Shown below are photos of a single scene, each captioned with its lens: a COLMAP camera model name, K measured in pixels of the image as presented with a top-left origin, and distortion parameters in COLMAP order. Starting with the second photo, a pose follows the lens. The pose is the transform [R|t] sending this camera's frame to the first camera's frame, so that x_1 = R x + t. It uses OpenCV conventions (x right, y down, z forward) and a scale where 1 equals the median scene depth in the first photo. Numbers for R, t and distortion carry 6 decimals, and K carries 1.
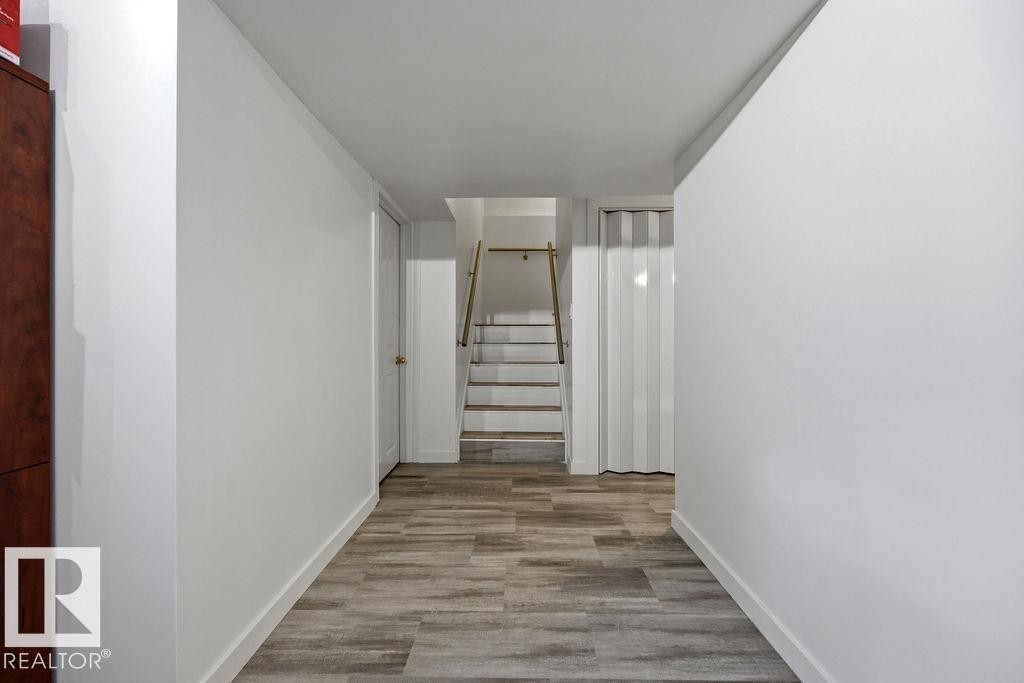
lens RADIAL K [[418.1, 0, 513.9], [0, 418.1, 338.4], [0, 0, 1]] dist [0.001960, -0.000486]
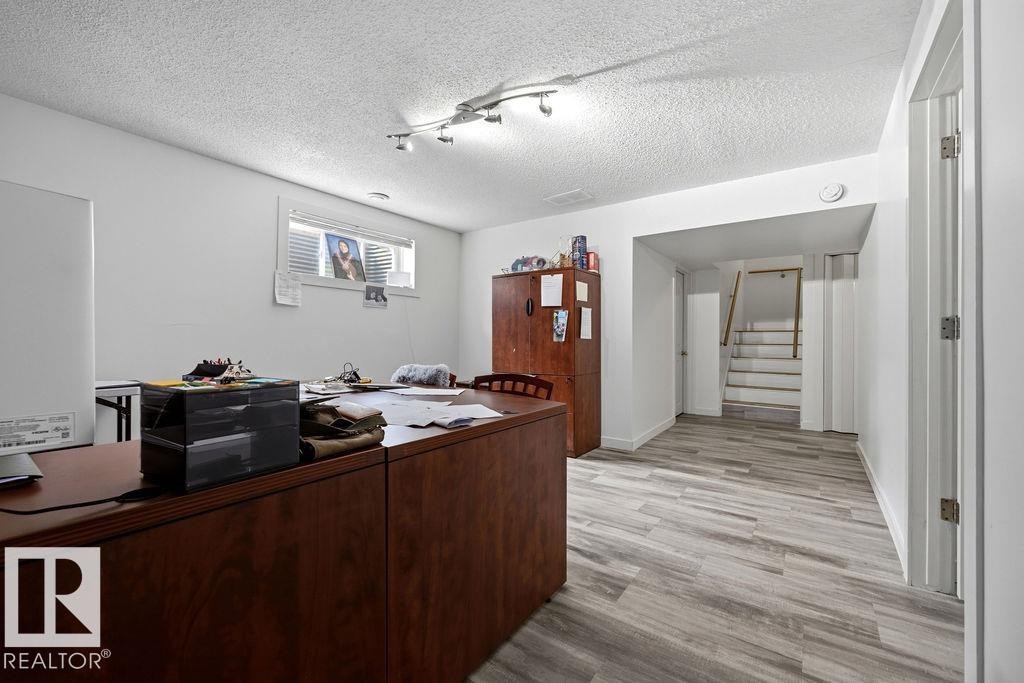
lens RADIAL K [[418.1, 0, 512.7], [0, 418.1, 340.9], [0, 0, 1]] dist [0.001960, -0.000486]
pose [[0.822126, 0.003038, -0.569297, 0.117172], [-0.003572, 0.999994, 0.000178, 0.003604], [0.569294, 0.001888, 0.822132, -0.735060]]
